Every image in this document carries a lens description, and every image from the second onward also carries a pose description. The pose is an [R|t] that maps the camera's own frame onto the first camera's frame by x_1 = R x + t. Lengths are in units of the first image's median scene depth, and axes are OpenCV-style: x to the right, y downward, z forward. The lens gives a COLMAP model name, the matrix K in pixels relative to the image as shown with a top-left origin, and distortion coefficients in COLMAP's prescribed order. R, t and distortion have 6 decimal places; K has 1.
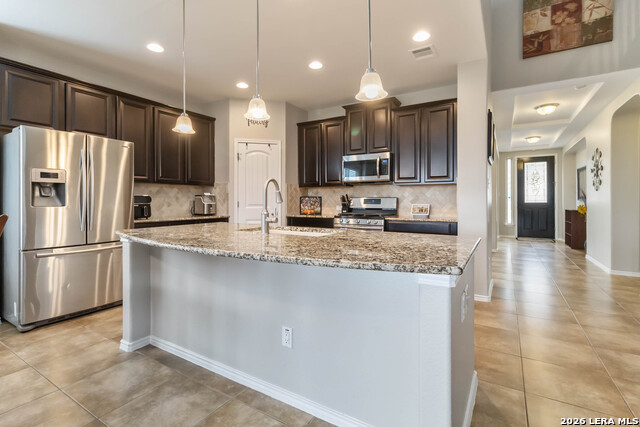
lens RADIAL K [[303.8, 0, 323.0], [0, 303.8, 200.0], [0, 0, 1]] dist [-0.011854, 0.009680]
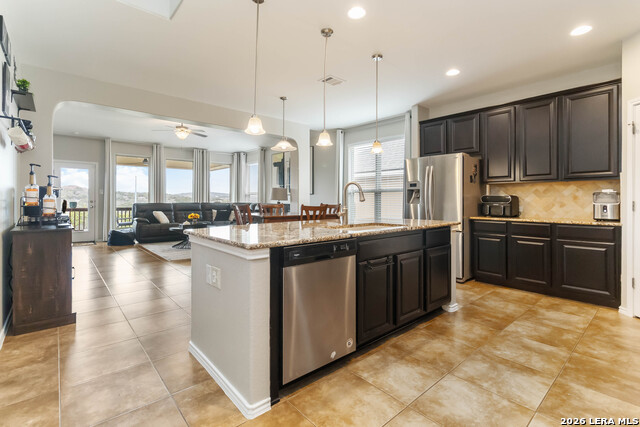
lens RADIAL K [[303.8, 0, 323.0], [0, 303.8, 200.0], [0, 0, 1]] dist [-0.011854, 0.009680]
pose [[-0.297651, -0.001998, -0.954673, 0.521504], [0.000718, 0.999997, -0.002317, 0.002882], [0.954675, -0.001375, -0.297648, 0.608959]]
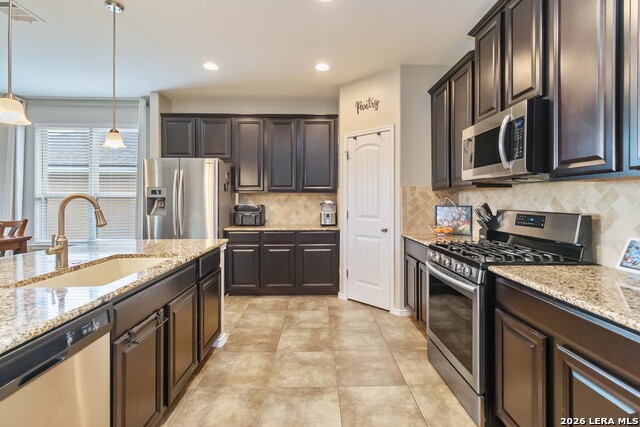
lens RADIAL K [[303.8, 0, 323.0], [0, 303.8, 200.0], [0, 0, 1]] dist [-0.011854, 0.009680]
pose [[0.540658, -0.001711, -0.841241, 0.381298], [0.001090, 0.999999, -0.001333, -0.025424], [0.841242, -0.000197, 0.540659, 0.533973]]
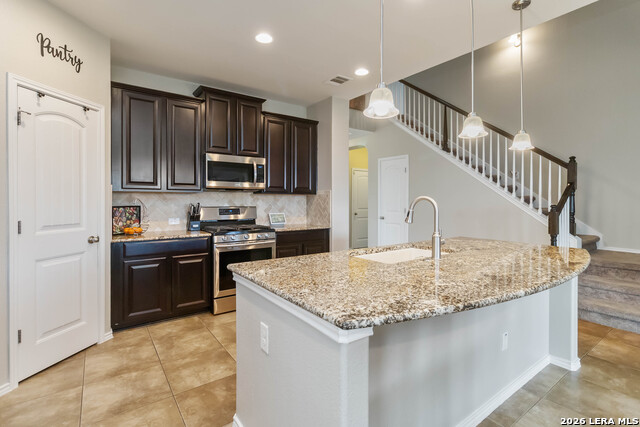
lens RADIAL K [[303.8, 0, 323.0], [0, 303.8, 200.0], [0, 0, 1]] dist [-0.011854, 0.009680]
pose [[0.381149, 0.003688, 0.924506, -0.540097], [-0.000313, 0.999992, -0.003861, -0.024699], [-0.924513, 0.001183, 0.381148, 0.453011]]
